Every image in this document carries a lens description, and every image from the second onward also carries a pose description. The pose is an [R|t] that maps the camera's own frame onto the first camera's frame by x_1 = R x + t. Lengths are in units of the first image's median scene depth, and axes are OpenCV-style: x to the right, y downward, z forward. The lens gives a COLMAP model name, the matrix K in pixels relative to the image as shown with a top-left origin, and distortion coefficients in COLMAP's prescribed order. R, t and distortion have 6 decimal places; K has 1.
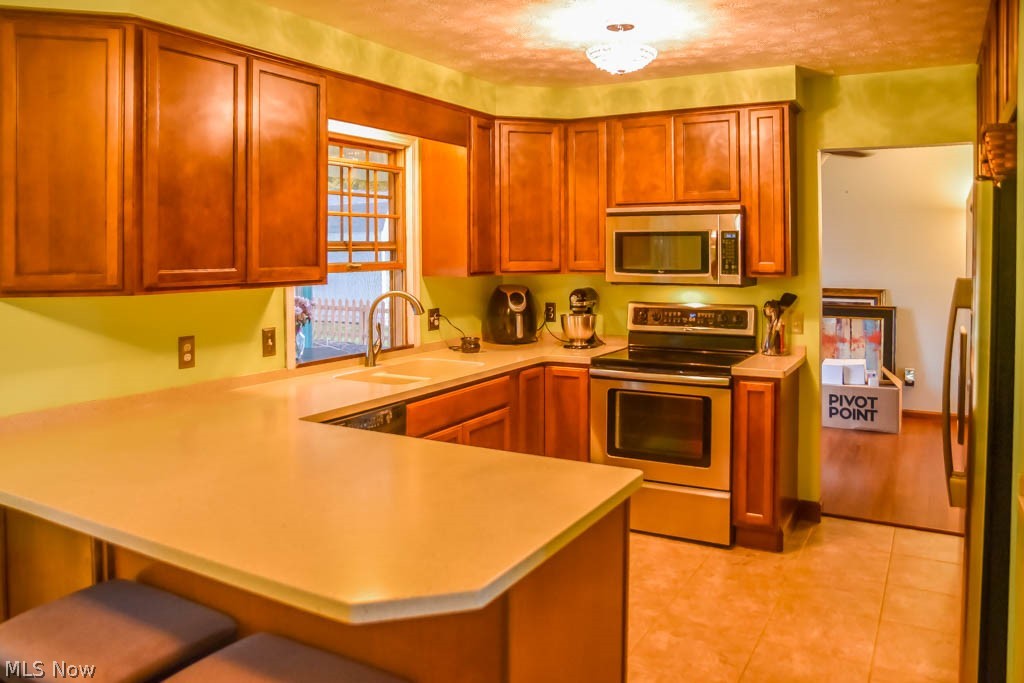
lens RADIAL K [[767.5, 0, 509.6], [0, 767.5, 350.2], [0, 0, 1]] dist [-0.093964, 0.066793]
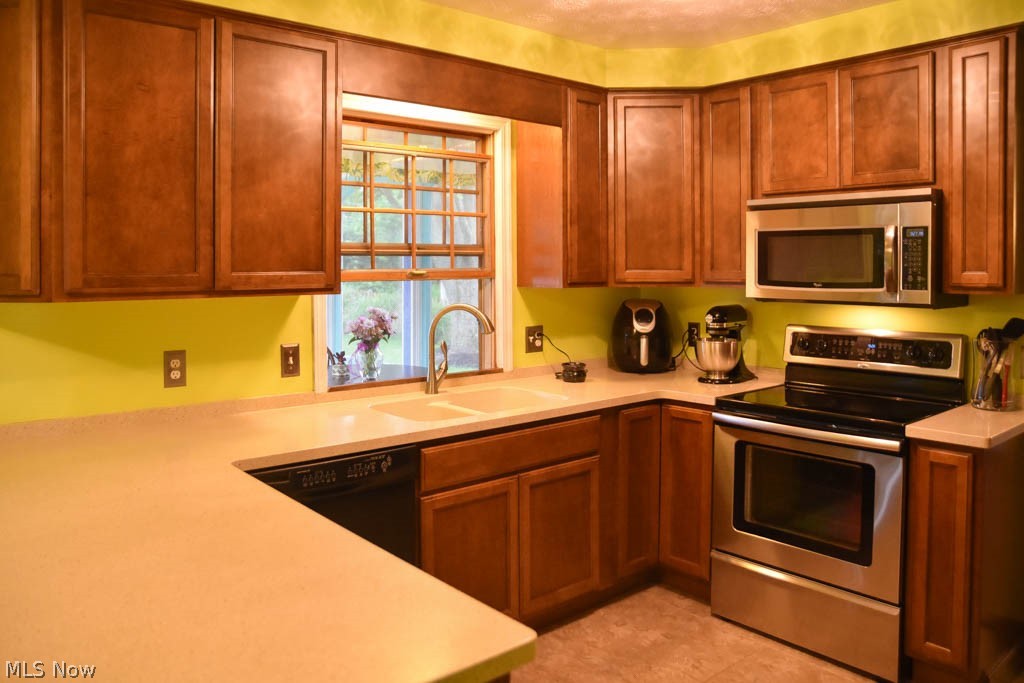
lens RADIAL K [[767.5, 0, 503.9], [0, 767.5, 343.2], [0, 0, 1]] dist [-0.093964, 0.066793]
pose [[0.940526, 0.036565, -0.337747, 0.169295], [-0.045354, 0.998806, -0.018166, -0.021582], [0.336679, 0.032404, 0.941062, 0.233978]]
